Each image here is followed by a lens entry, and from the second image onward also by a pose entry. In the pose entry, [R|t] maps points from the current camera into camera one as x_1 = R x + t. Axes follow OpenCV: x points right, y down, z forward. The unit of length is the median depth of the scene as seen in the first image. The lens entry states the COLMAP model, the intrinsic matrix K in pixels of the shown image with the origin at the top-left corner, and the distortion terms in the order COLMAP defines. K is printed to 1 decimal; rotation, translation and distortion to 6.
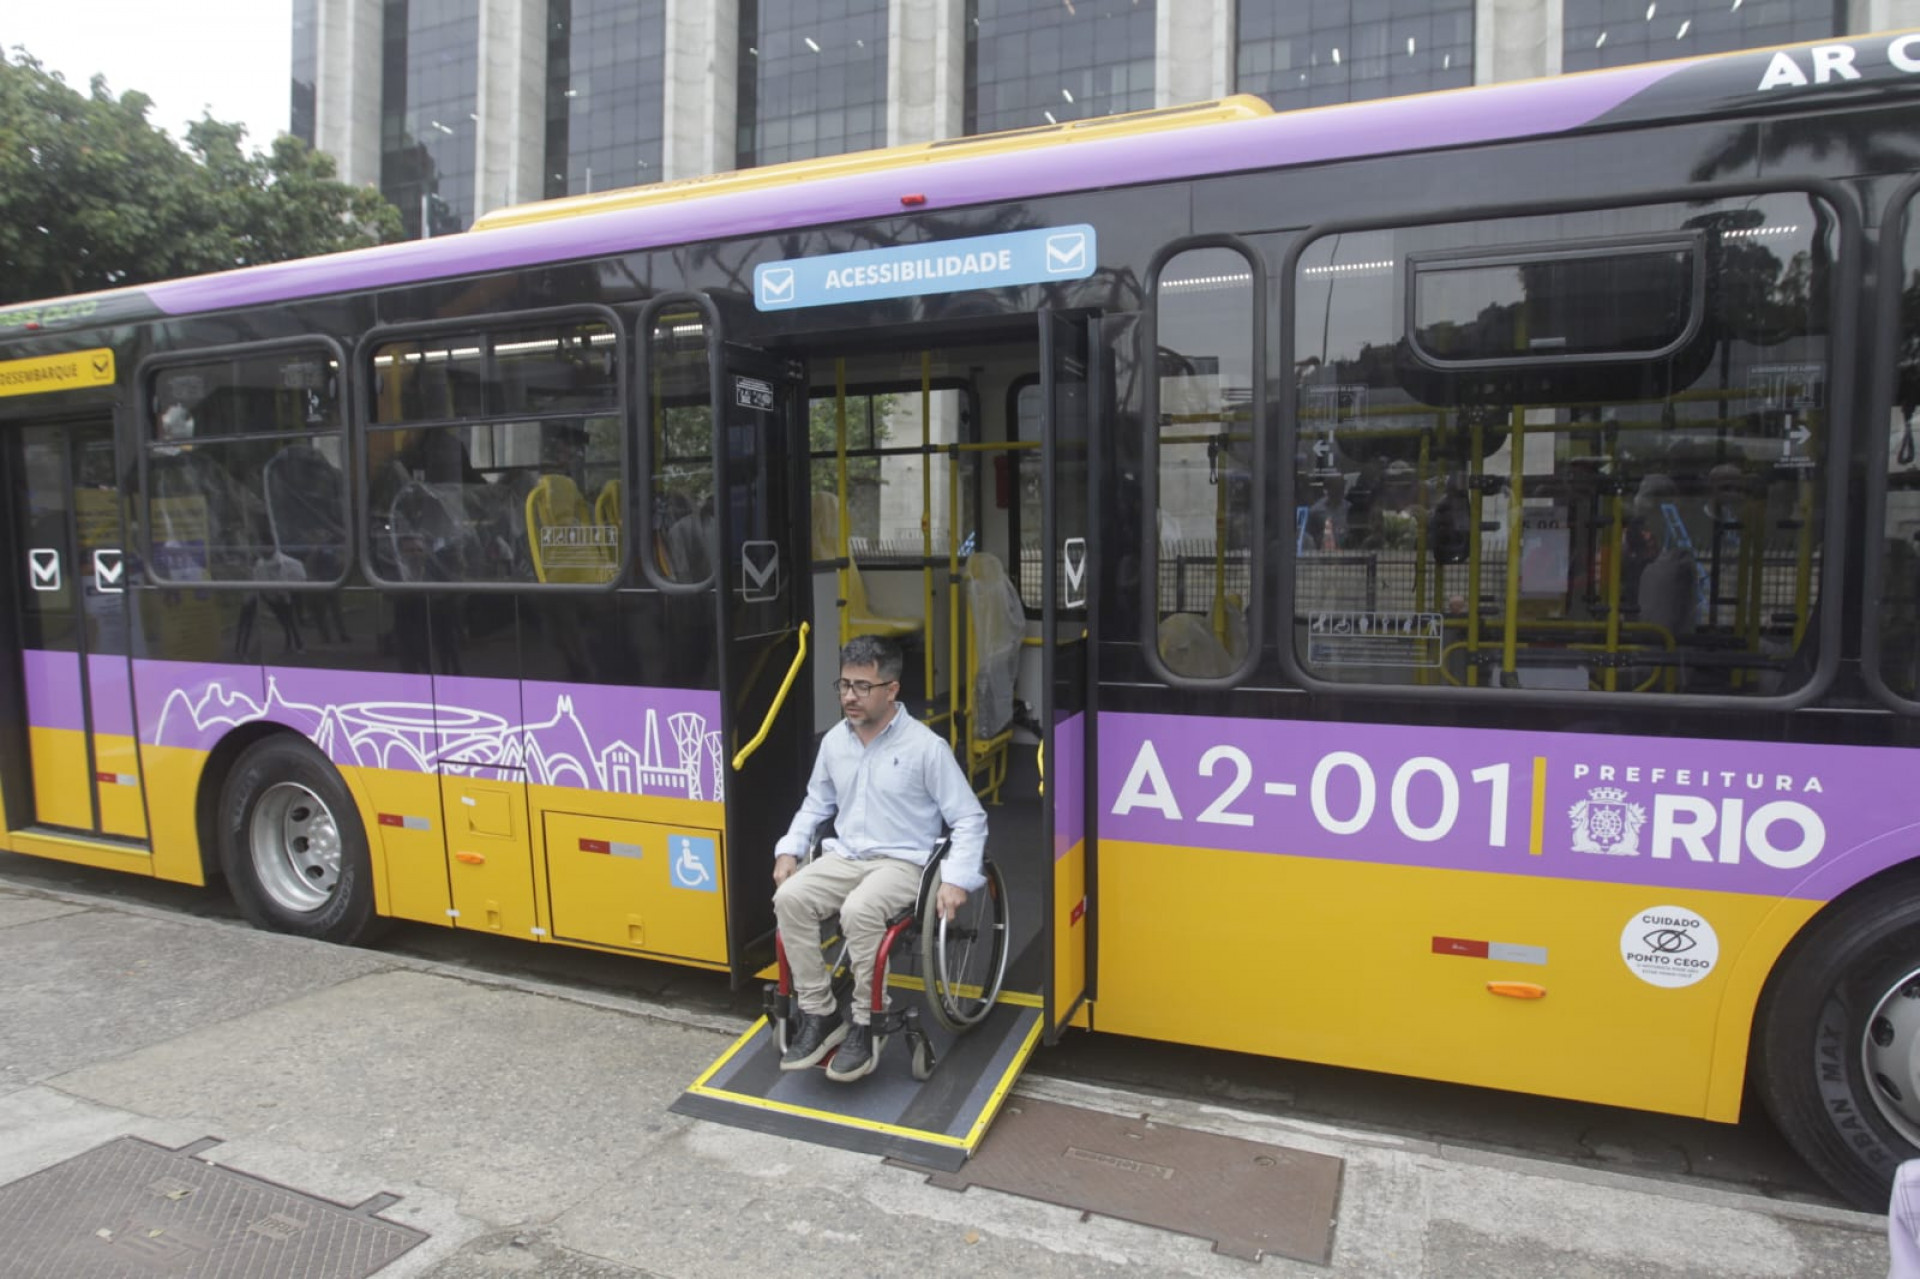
lens RADIAL K [[1120.9, 0, 965.5], [0, 1120.9, 644.1], [0, 0, 1]] dist [-0.063395, 0.033644]
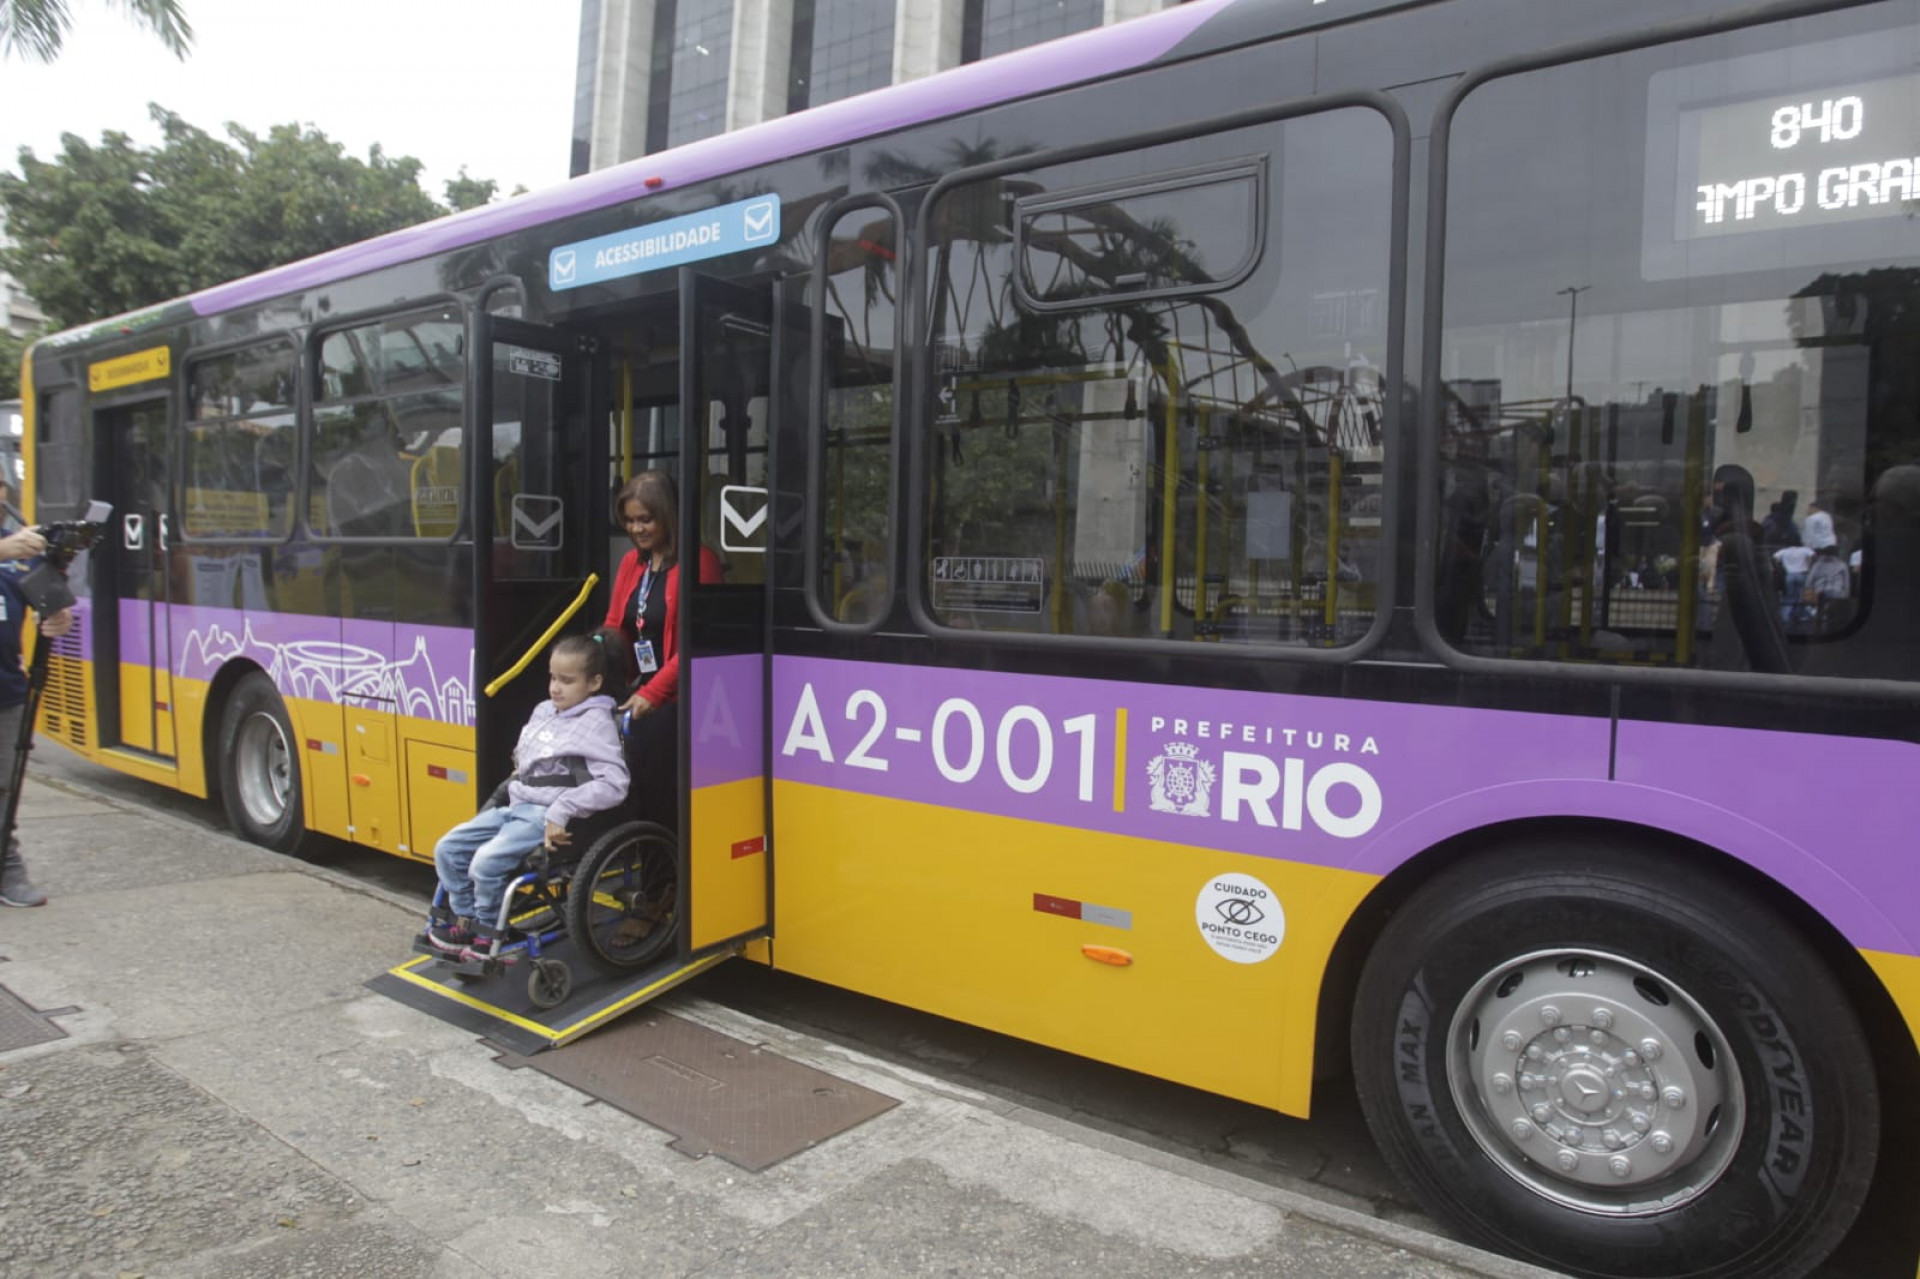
lens RADIAL K [[1120.9, 0, 965.5], [0, 1120.9, 644.1], [0, 0, 1]] dist [-0.063395, 0.033644]
pose [[0.977006, 0.043863, -0.208651, 0.467444], [-0.050797, 0.998317, -0.027988, 0.064216], [0.207072, 0.037943, 0.977590, 0.015662]]
